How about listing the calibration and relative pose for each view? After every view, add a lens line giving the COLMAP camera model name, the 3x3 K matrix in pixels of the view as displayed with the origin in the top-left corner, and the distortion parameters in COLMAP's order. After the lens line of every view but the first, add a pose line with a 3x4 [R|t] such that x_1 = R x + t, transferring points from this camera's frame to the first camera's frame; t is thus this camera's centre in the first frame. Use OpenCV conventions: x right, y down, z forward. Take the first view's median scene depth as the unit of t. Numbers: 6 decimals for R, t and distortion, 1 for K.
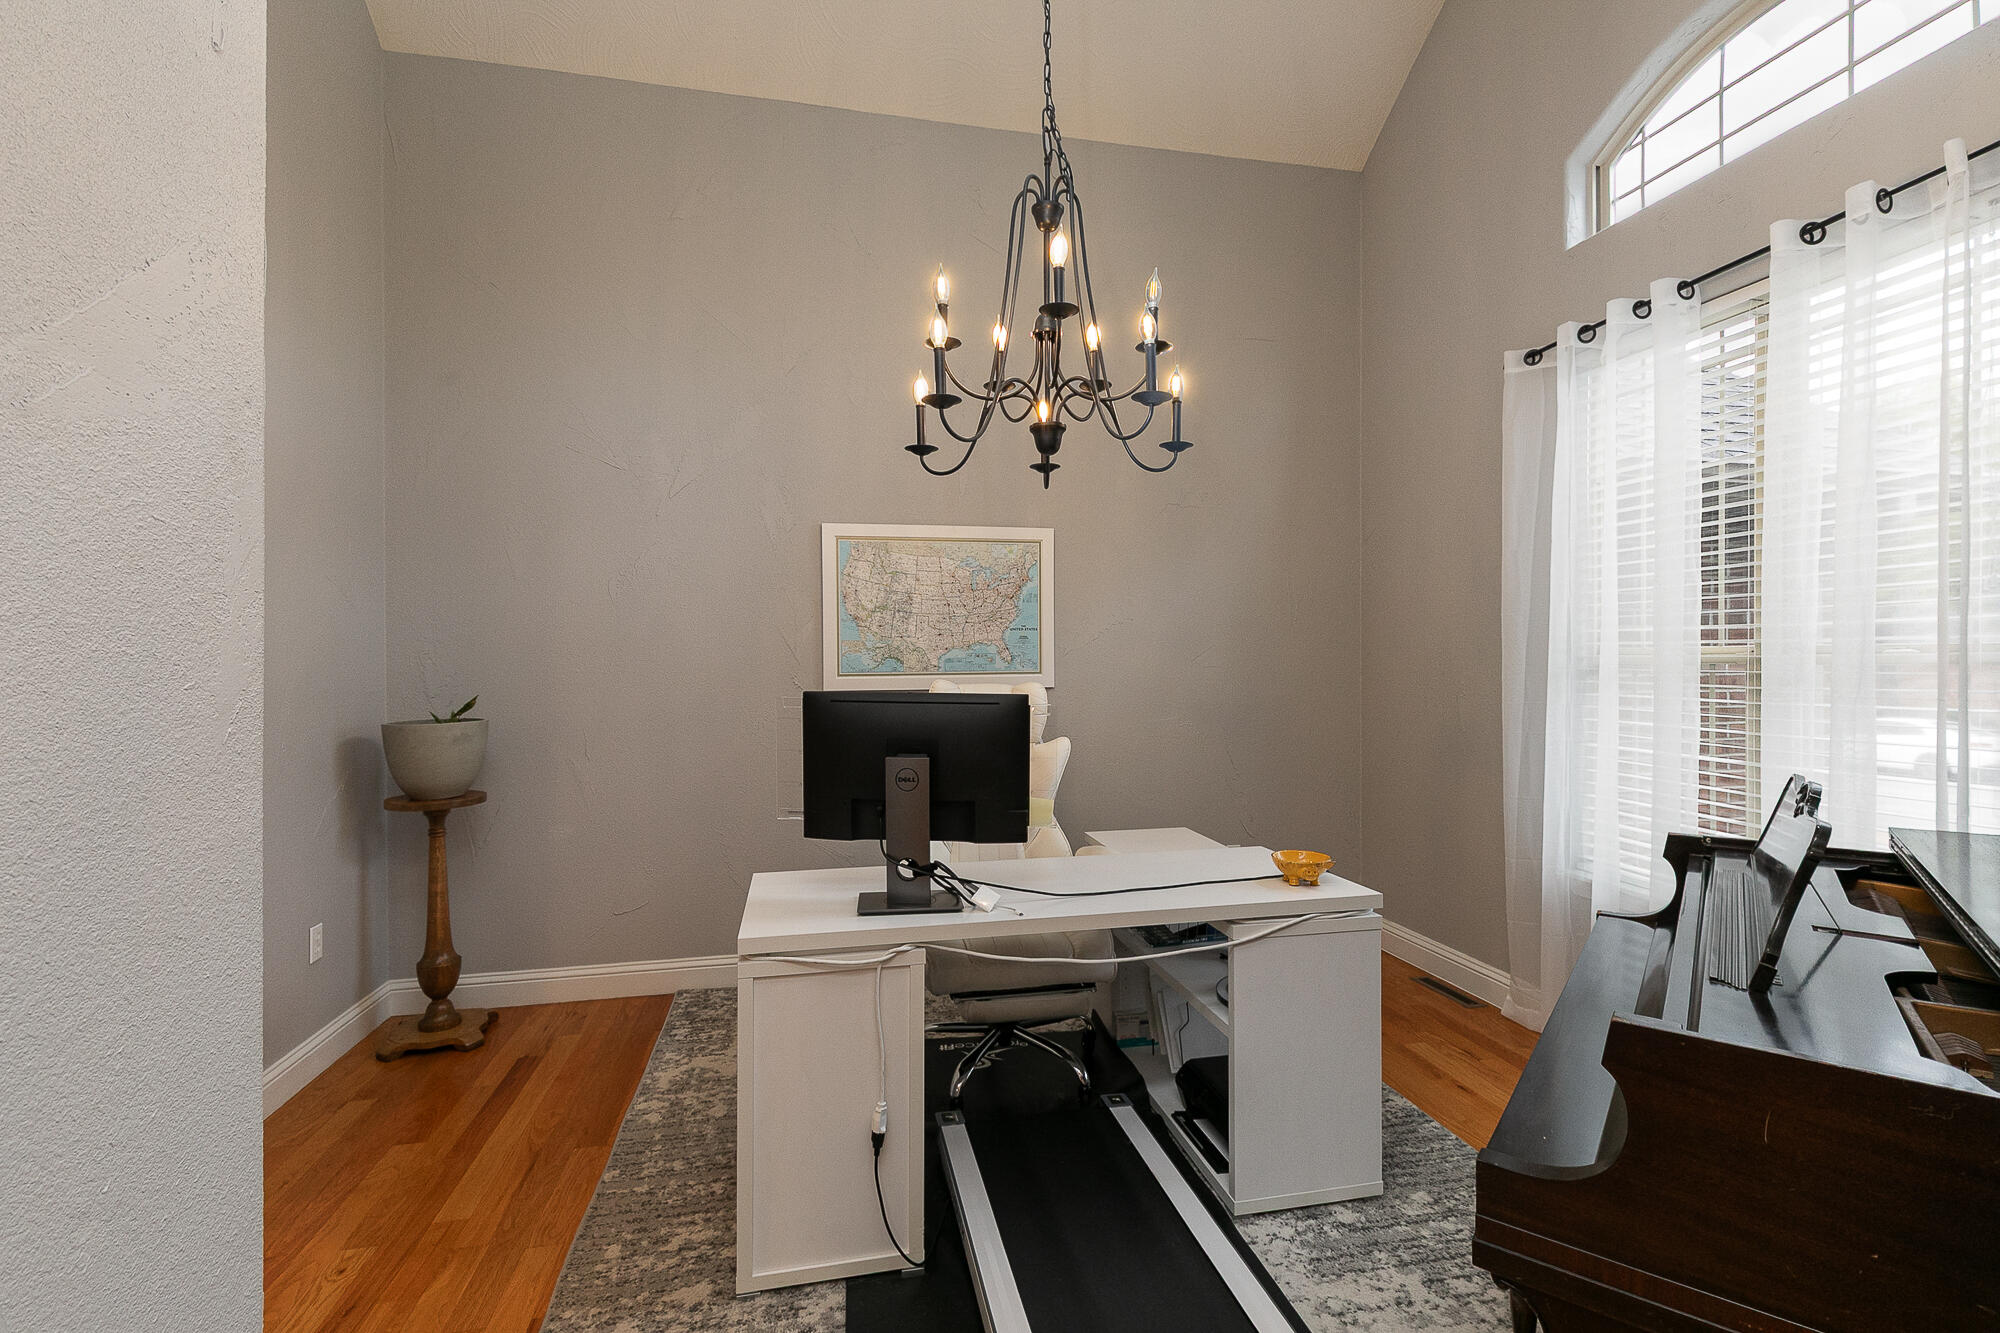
lens RADIAL K [[918.4, 0, 1007.9], [0, 918.4, 670.2], [0, 0, 1]] dist [-0.003293, -0.000830]
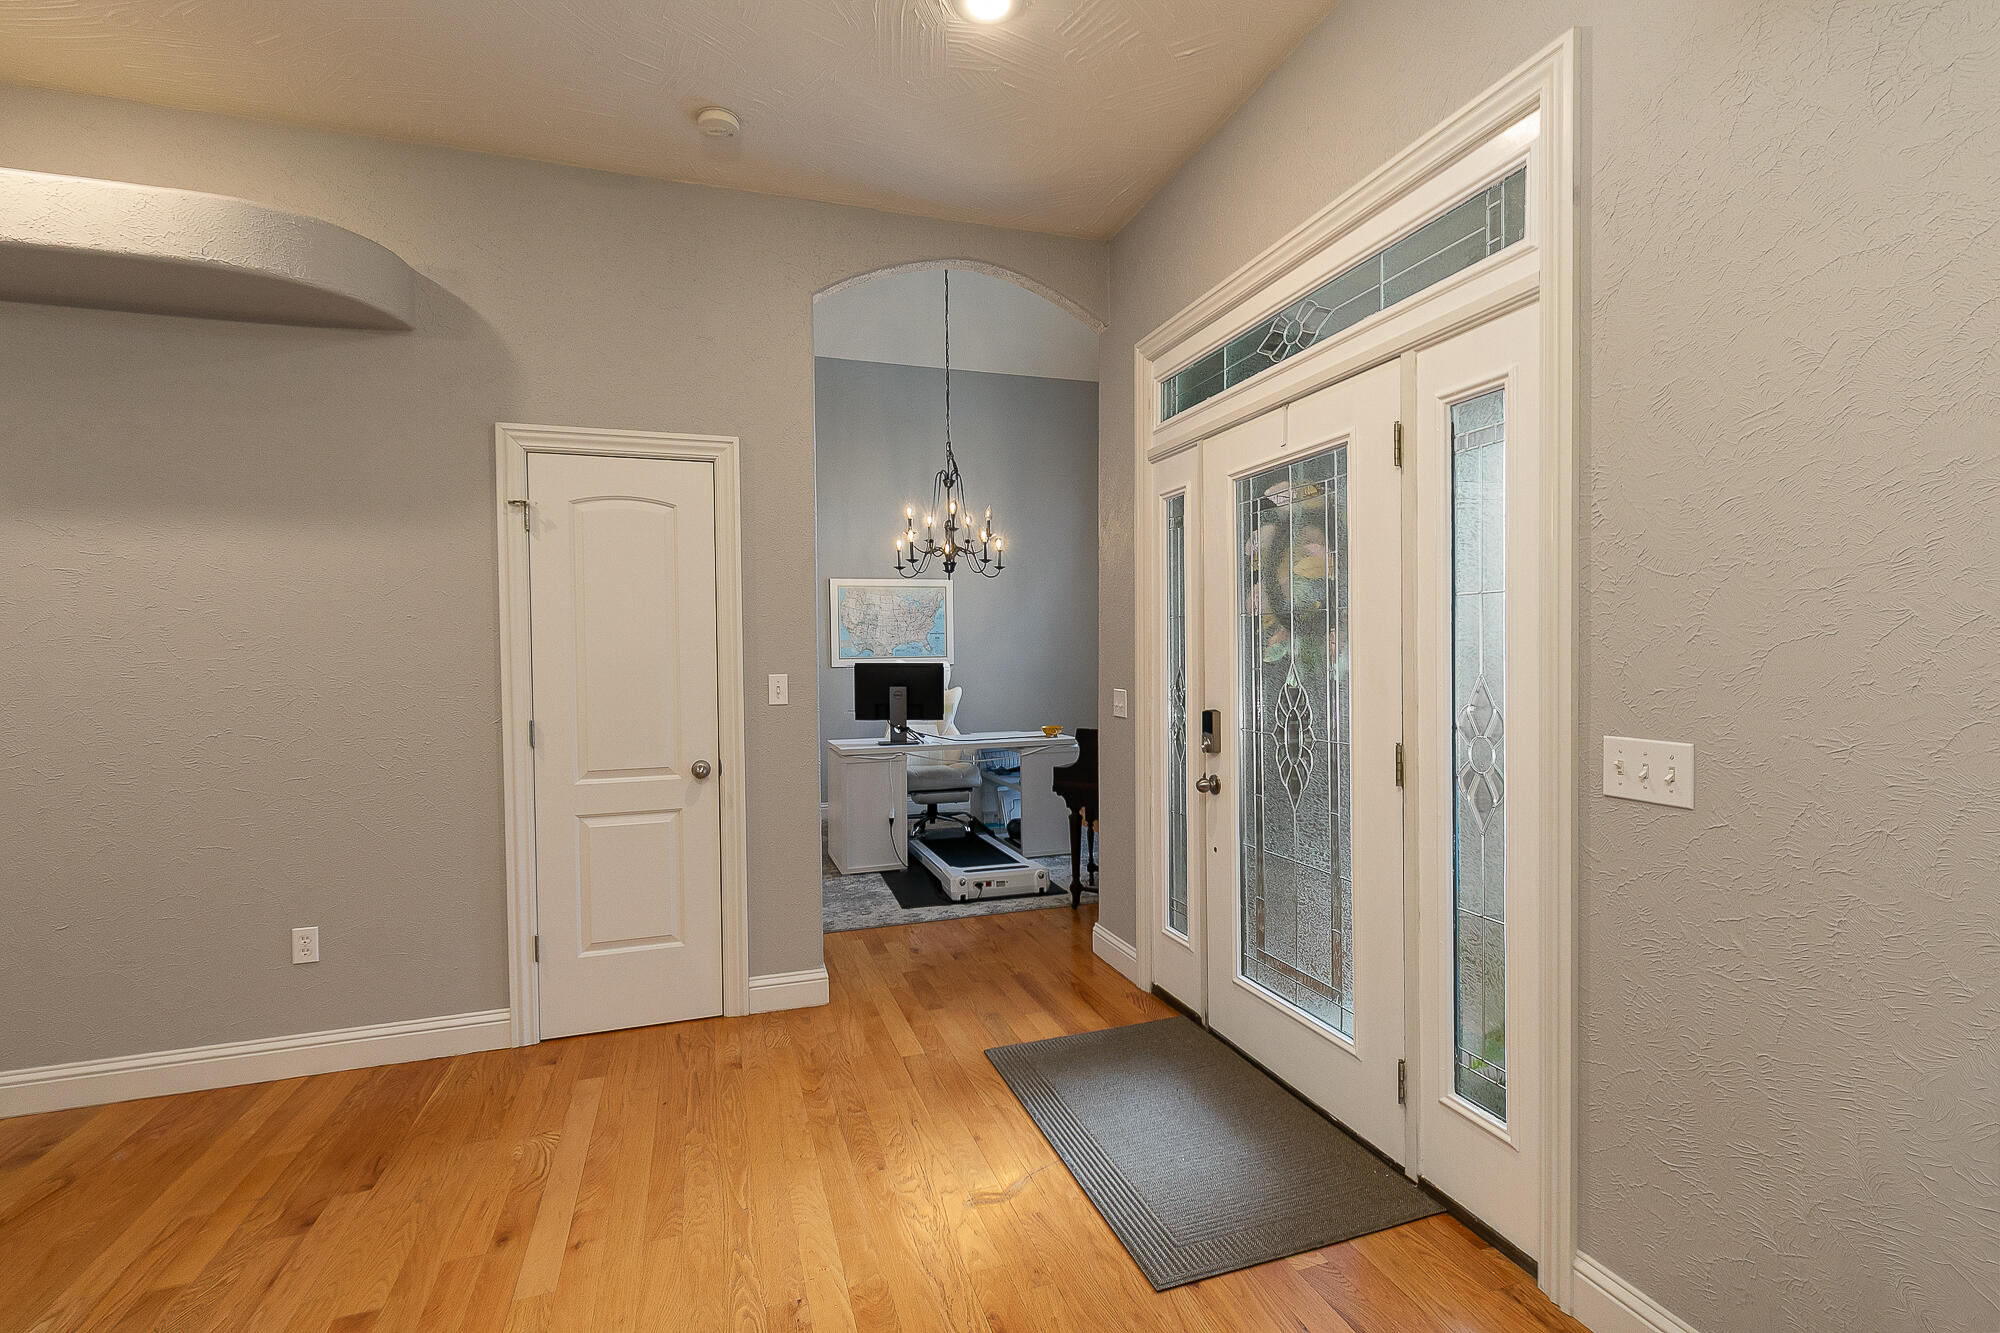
lens RADIAL K [[918.4, 0, 1007.9], [0, 918.4, 670.2], [0, 0, 1]] dist [-0.003293, -0.000830]
pose [[0.994463, -0.011640, 0.104441, -0.067276], [0.010223, 0.999848, 0.014101, 0.008951], [-0.104589, -0.012955, 0.994431, -1.607465]]
